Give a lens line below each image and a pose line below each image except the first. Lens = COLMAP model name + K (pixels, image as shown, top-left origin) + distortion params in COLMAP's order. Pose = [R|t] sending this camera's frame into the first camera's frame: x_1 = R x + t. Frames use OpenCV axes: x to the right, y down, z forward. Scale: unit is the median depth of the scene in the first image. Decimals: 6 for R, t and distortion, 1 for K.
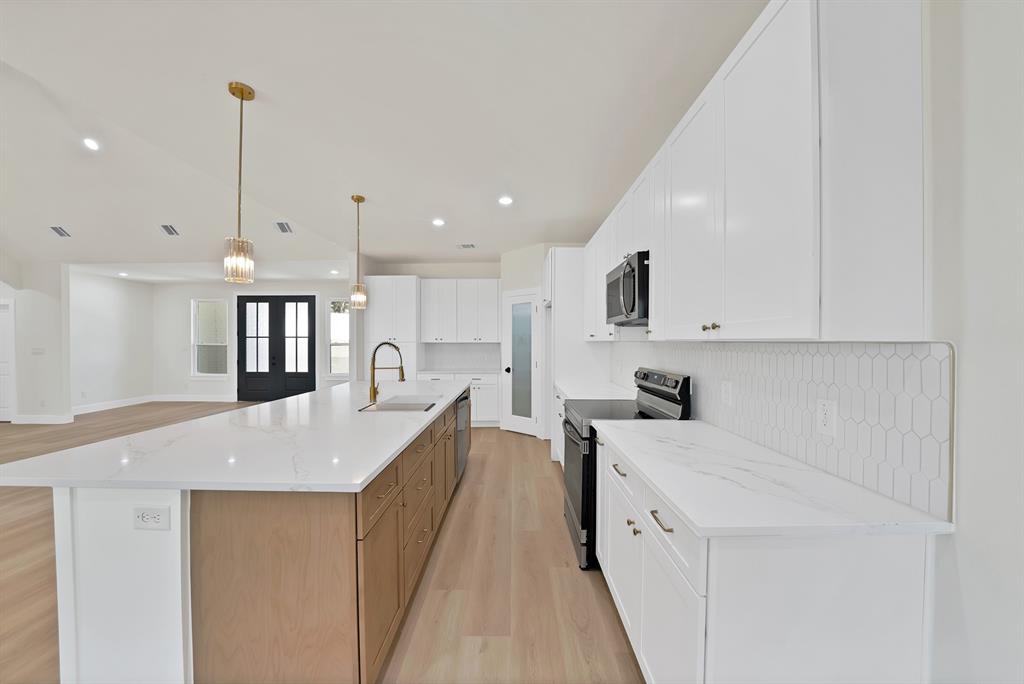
lens RADIAL K [[370.7, 0, 516.3], [0, 370.7, 345.3], [0, 0, 1]] dist [-0.022366, 0.001376]
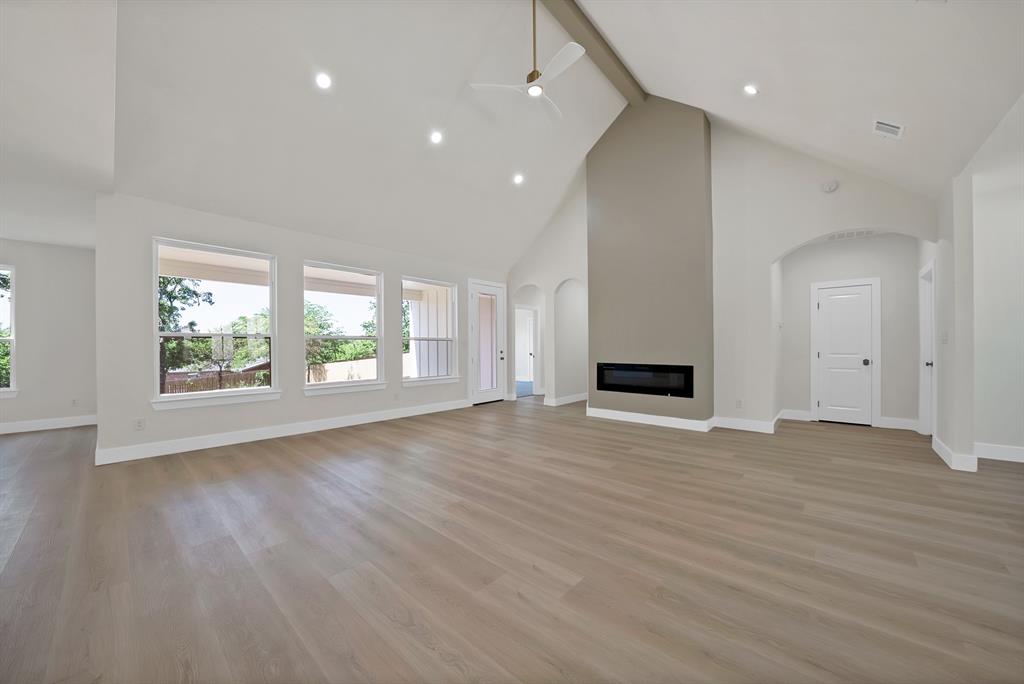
lens RADIAL K [[370.7, 0, 517.0], [0, 370.7, 346.7], [0, 0, 1]] dist [-0.022366, 0.001376]
pose [[-0.662085, 0.006668, -0.749399, -0.411797], [0.000741, 0.999966, 0.008243, 0.024650], [0.749428, 0.004902, -0.662067, 0.867629]]
